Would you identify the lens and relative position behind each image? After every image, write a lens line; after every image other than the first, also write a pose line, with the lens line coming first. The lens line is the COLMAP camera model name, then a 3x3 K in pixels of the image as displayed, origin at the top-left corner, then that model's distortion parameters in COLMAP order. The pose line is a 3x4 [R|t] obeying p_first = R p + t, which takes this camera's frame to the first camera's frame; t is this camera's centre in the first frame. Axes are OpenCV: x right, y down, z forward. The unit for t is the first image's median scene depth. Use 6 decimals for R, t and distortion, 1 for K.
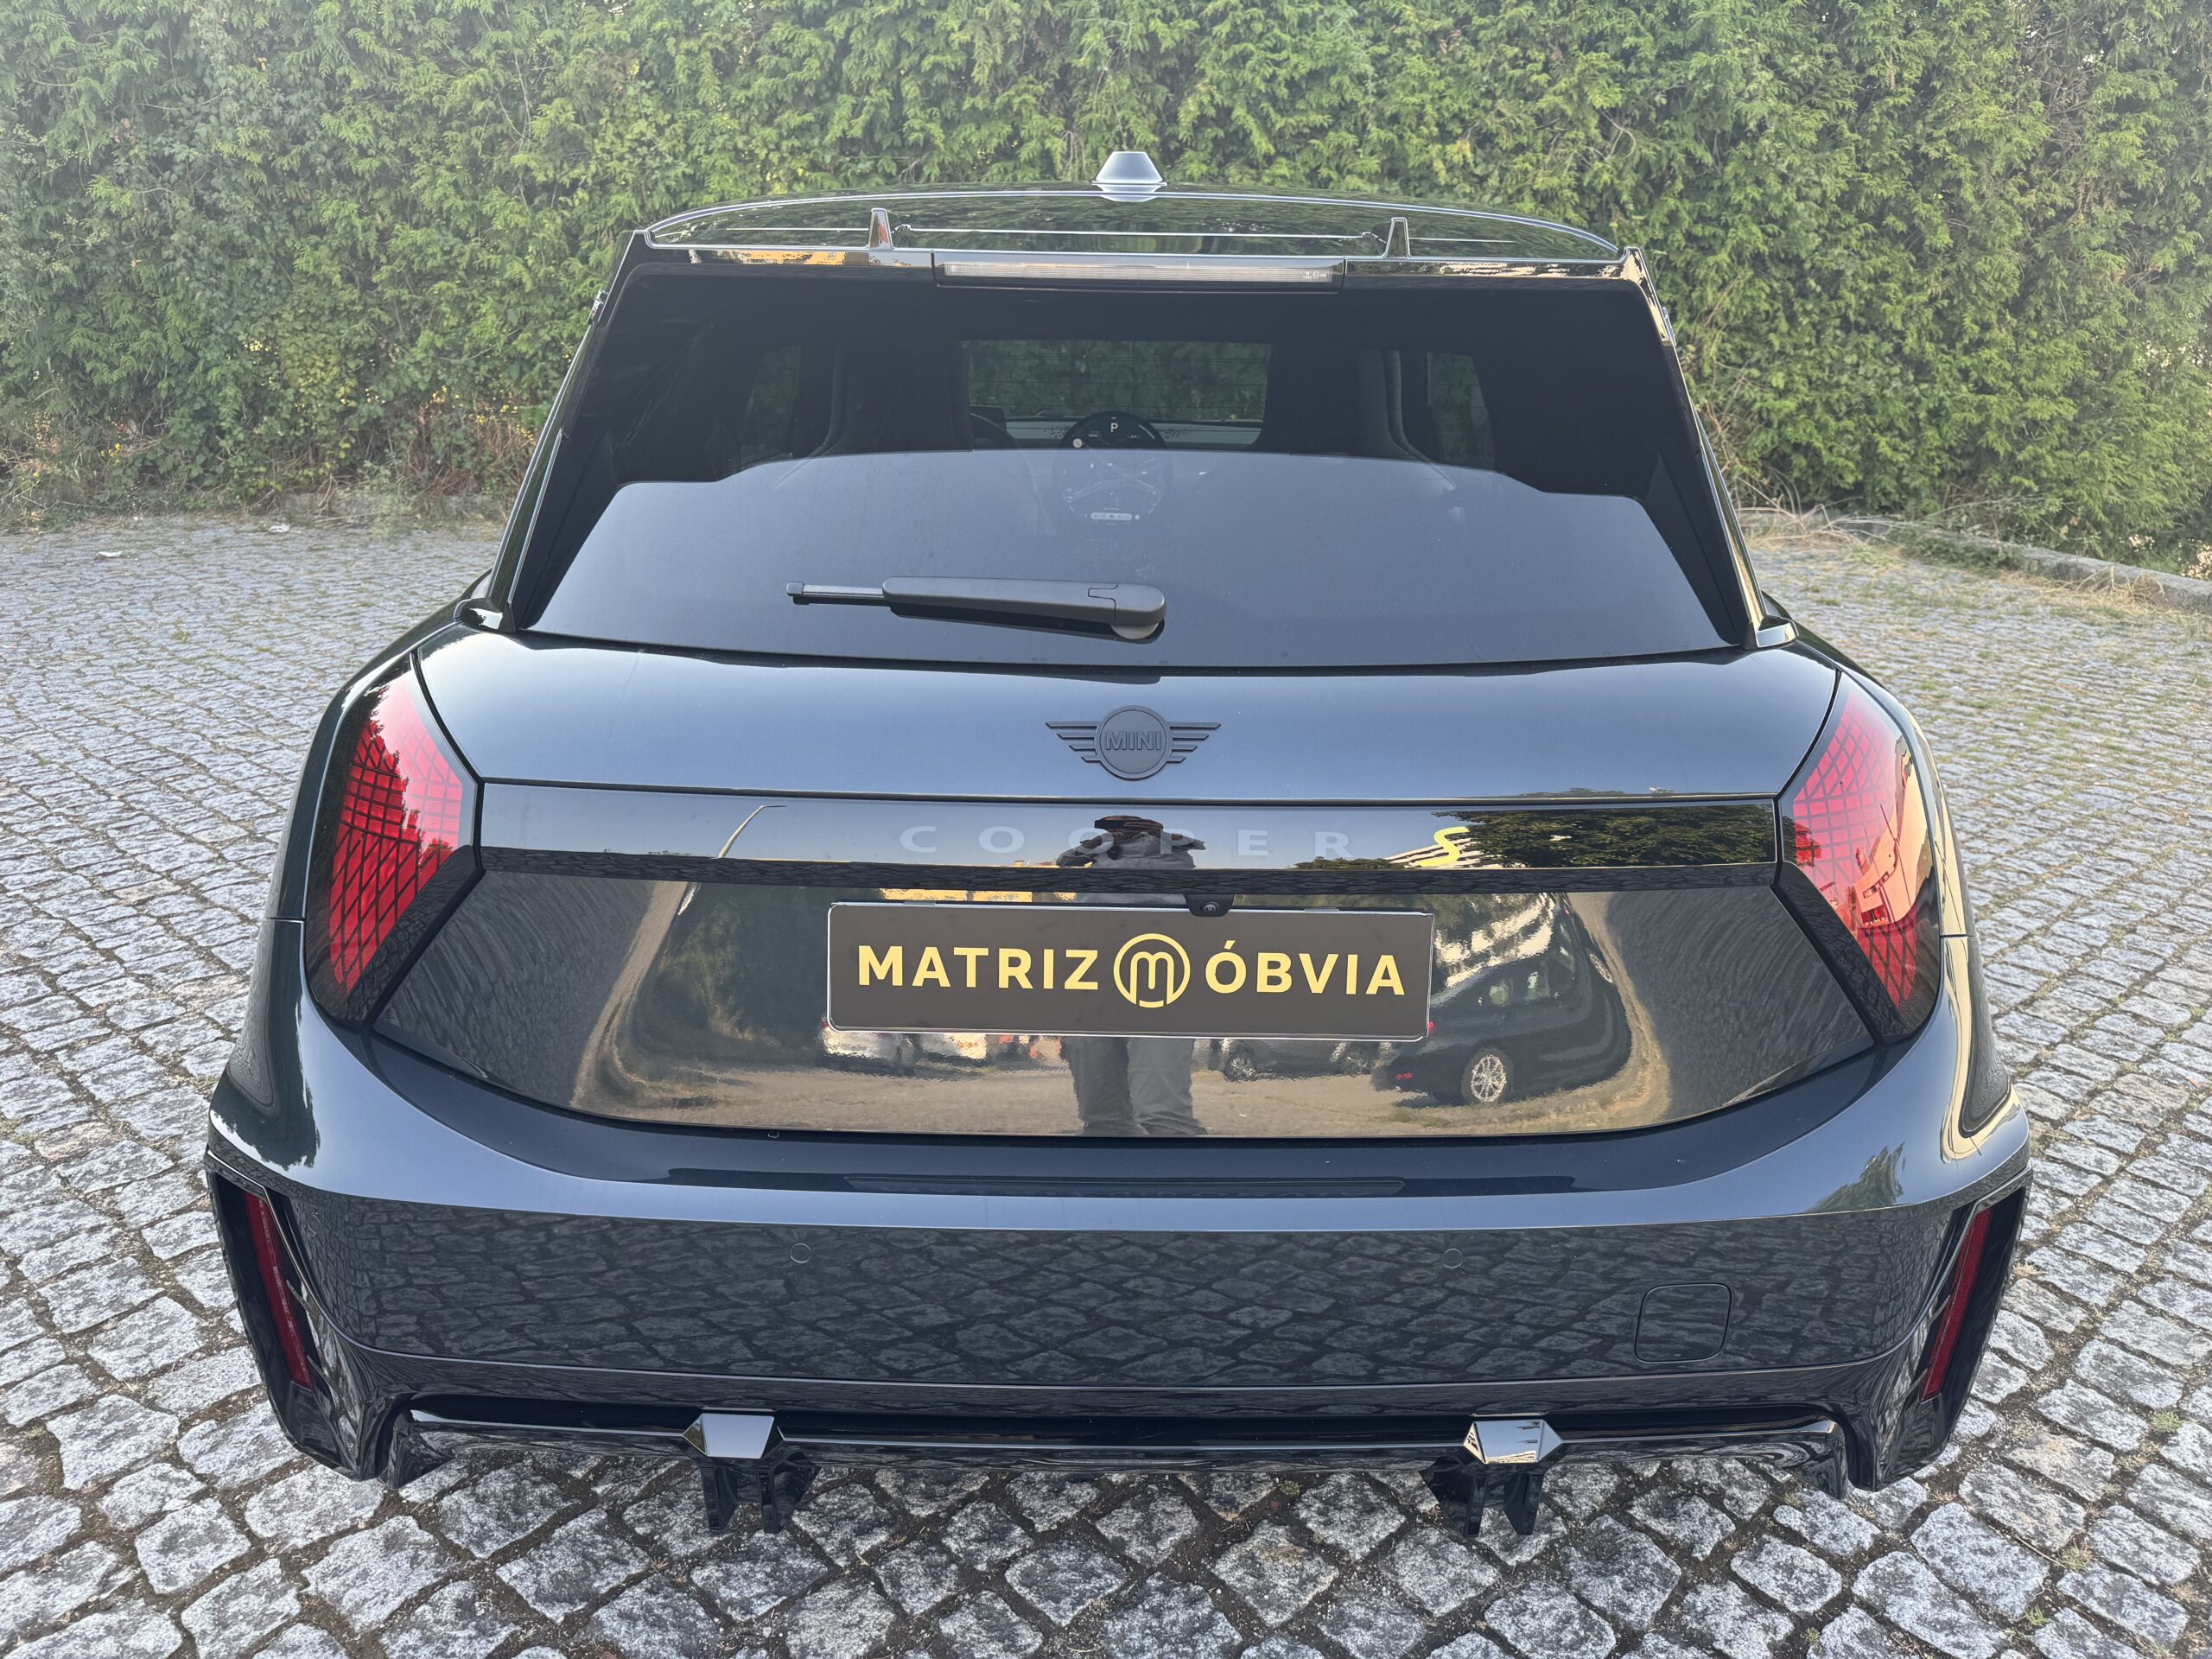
lens RADIAL K [[1585.9, 0, 1115.7], [0, 1585.9, 825.0], [0, 0, 1]] dist [0.010101, -0.016996]
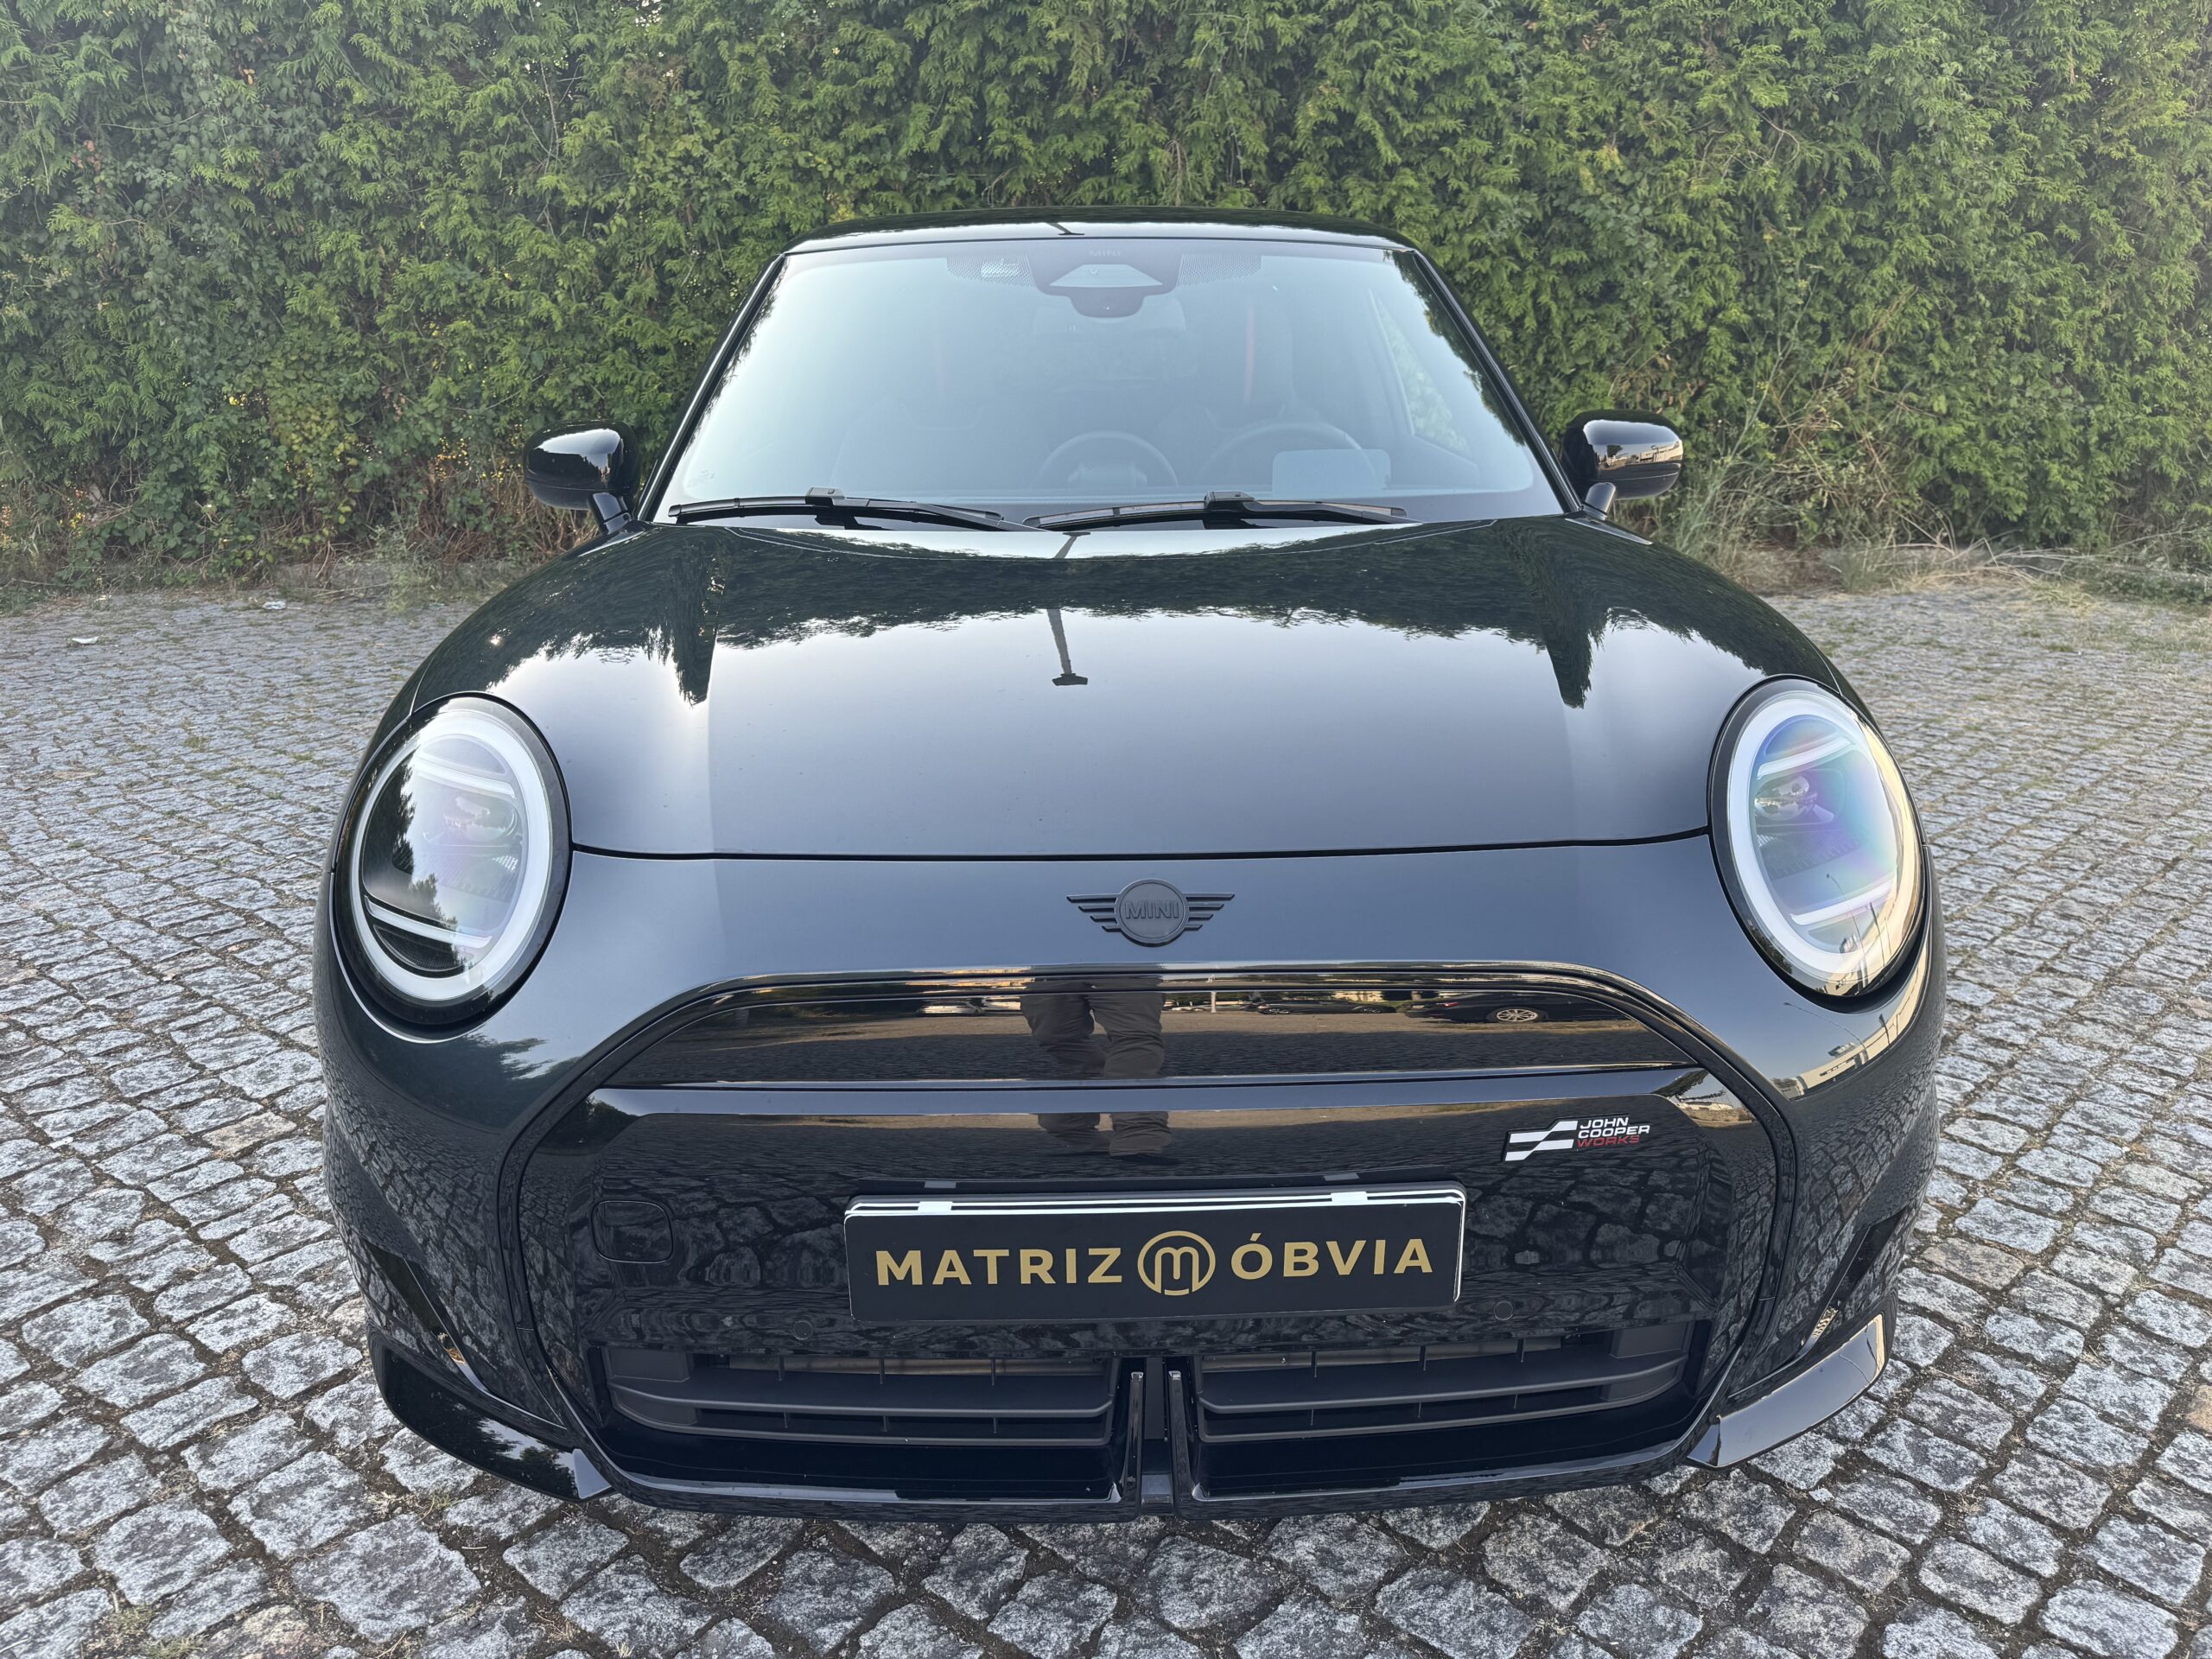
lens RADIAL K [[1585.9, 0, 1121.6], [0, 1585.9, 842.6], [0, 0, 1]] dist [0.010101, -0.016996]
pose [[0.998779, -0.029674, 0.039507, -0.104628], [0.030355, 0.999399, -0.016745, -0.028415], [-0.038986, 0.017924, 0.999079, 0.115448]]
